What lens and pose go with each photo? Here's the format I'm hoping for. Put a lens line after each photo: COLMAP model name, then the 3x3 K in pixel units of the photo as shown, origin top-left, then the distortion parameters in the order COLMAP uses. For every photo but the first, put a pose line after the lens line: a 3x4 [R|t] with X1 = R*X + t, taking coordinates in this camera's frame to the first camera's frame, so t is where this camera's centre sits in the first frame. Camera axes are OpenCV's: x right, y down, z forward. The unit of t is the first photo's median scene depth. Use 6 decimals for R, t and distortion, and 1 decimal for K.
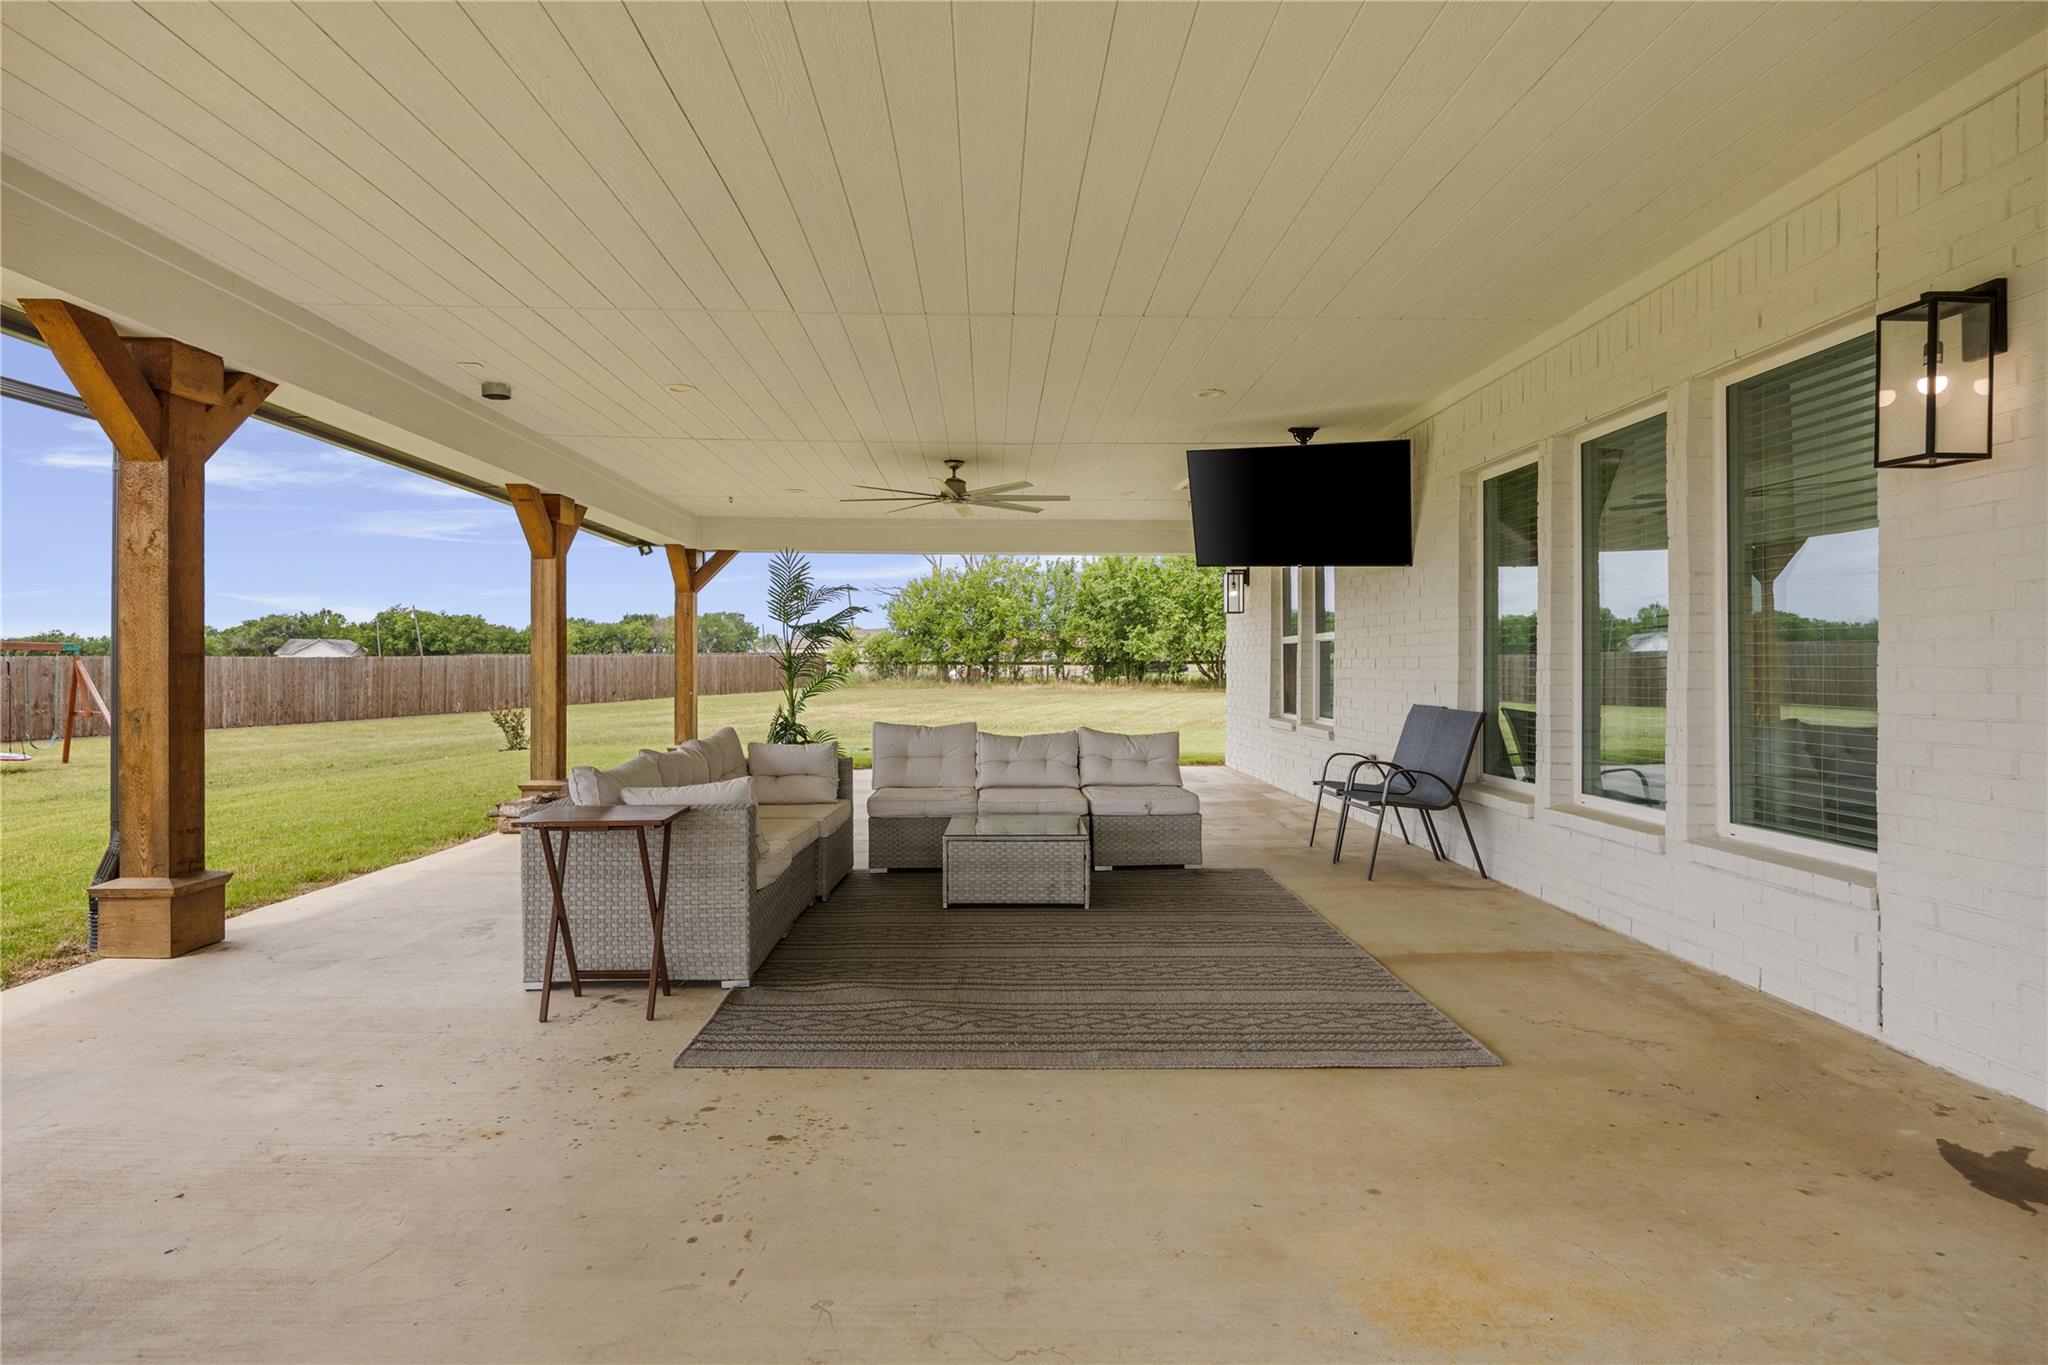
lens RADIAL K [[1076.6, 0, 1025.2], [0, 1076.6, 671.9], [0, 0, 1]] dist [-0.004786, 0.000509]
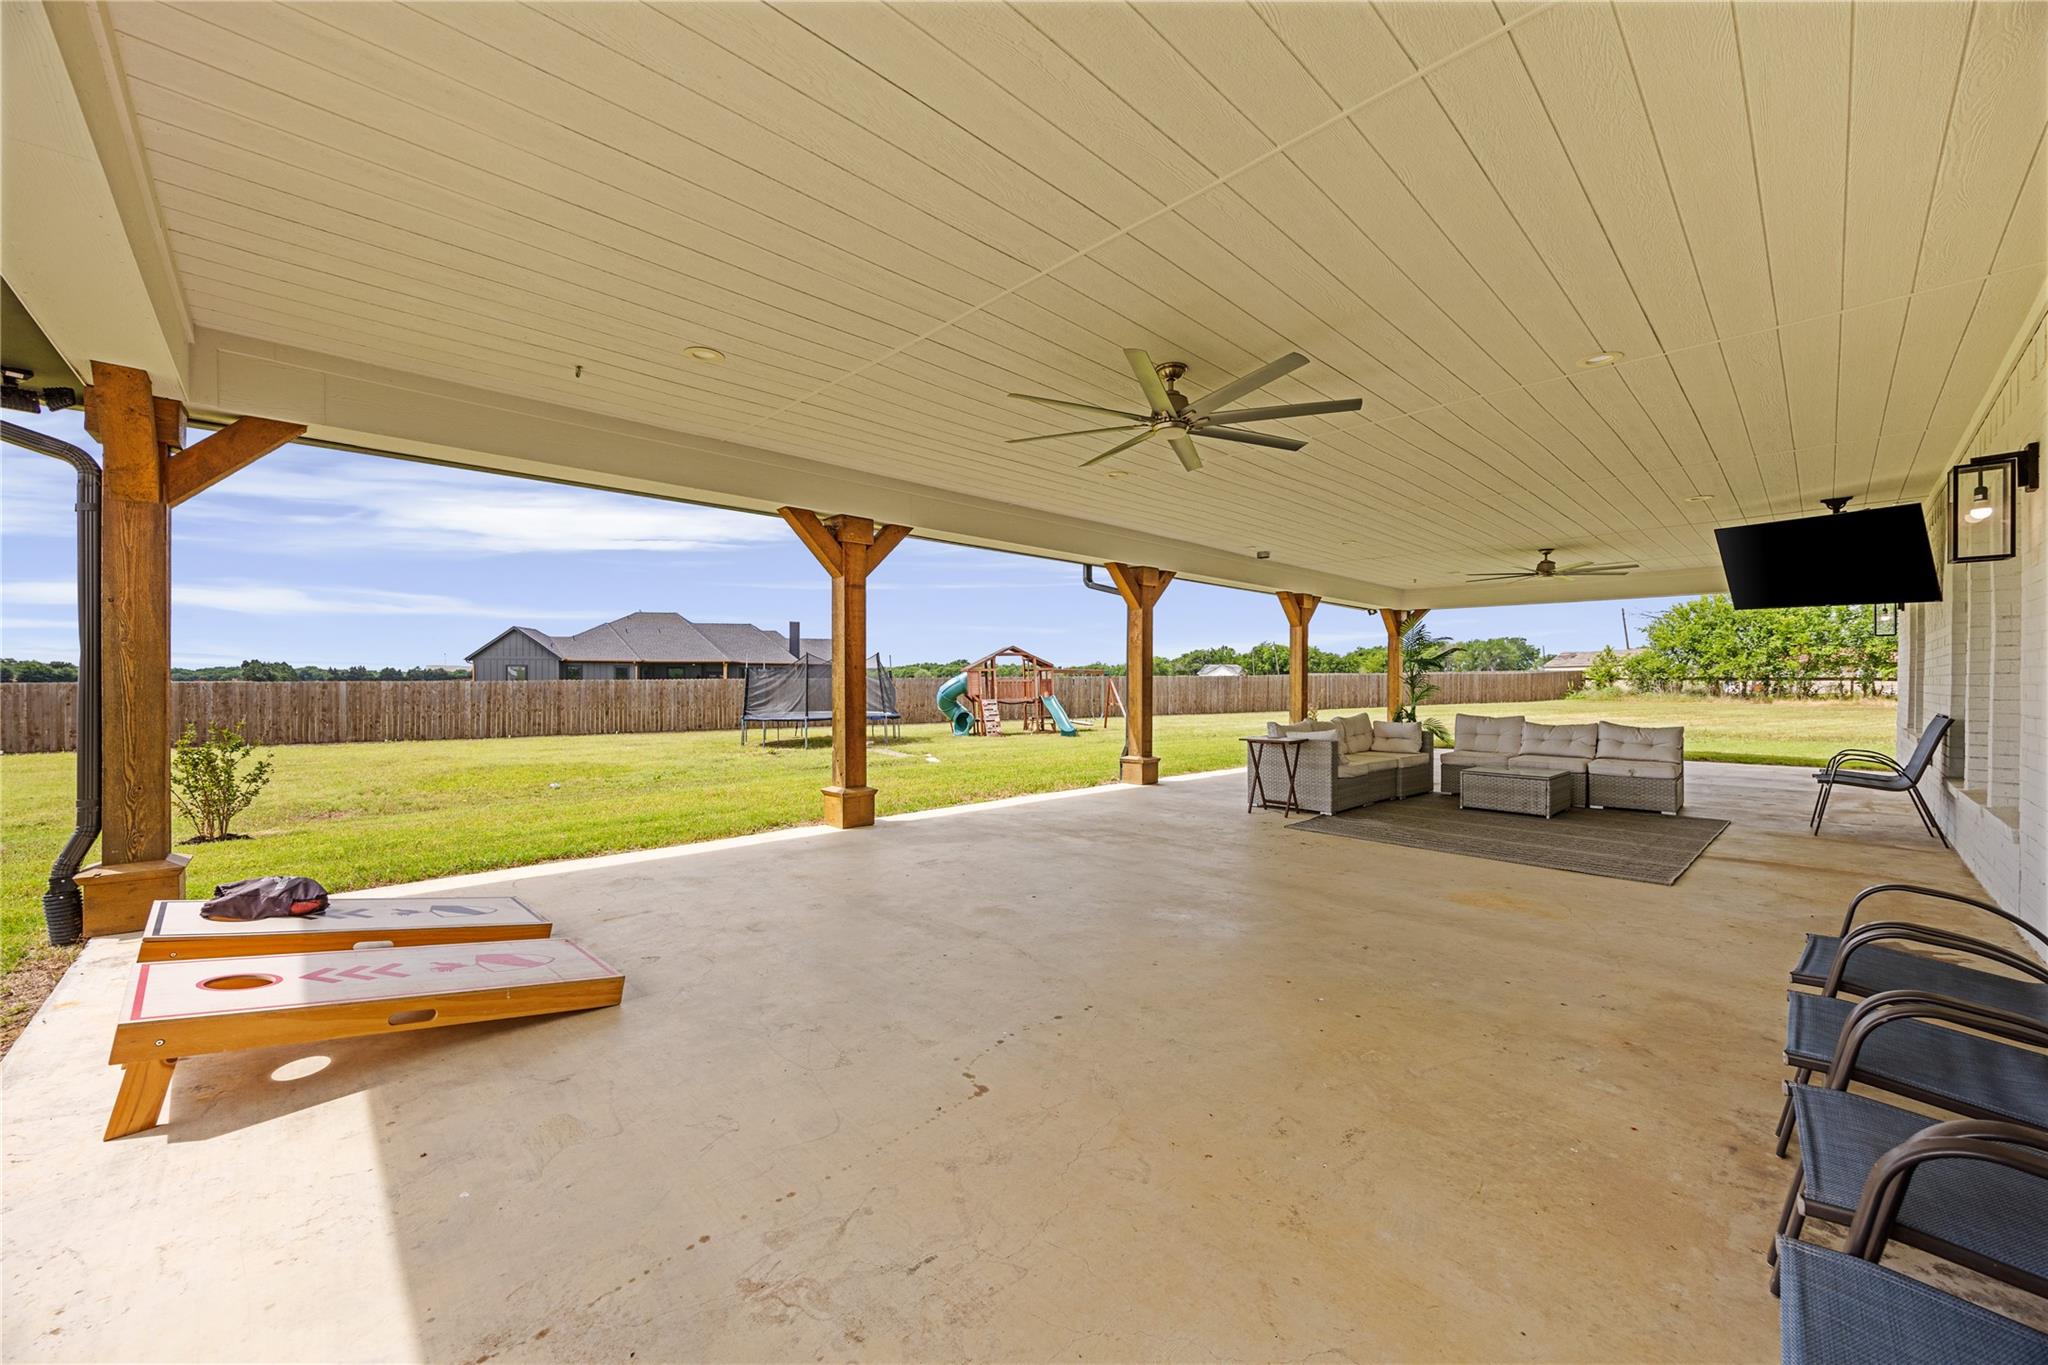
lens RADIAL K [[782.6, 0, 1024.7], [0, 782.6, 684.2], [0, 0, 1]] dist [-0.003497, 0.000107]
pose [[0.676500, 0.003542, -0.736434, 0.252713], [-0.004766, 0.999989, 0.000431, 0.000636], [0.736427, 0.003218, 0.676509, -0.307658]]
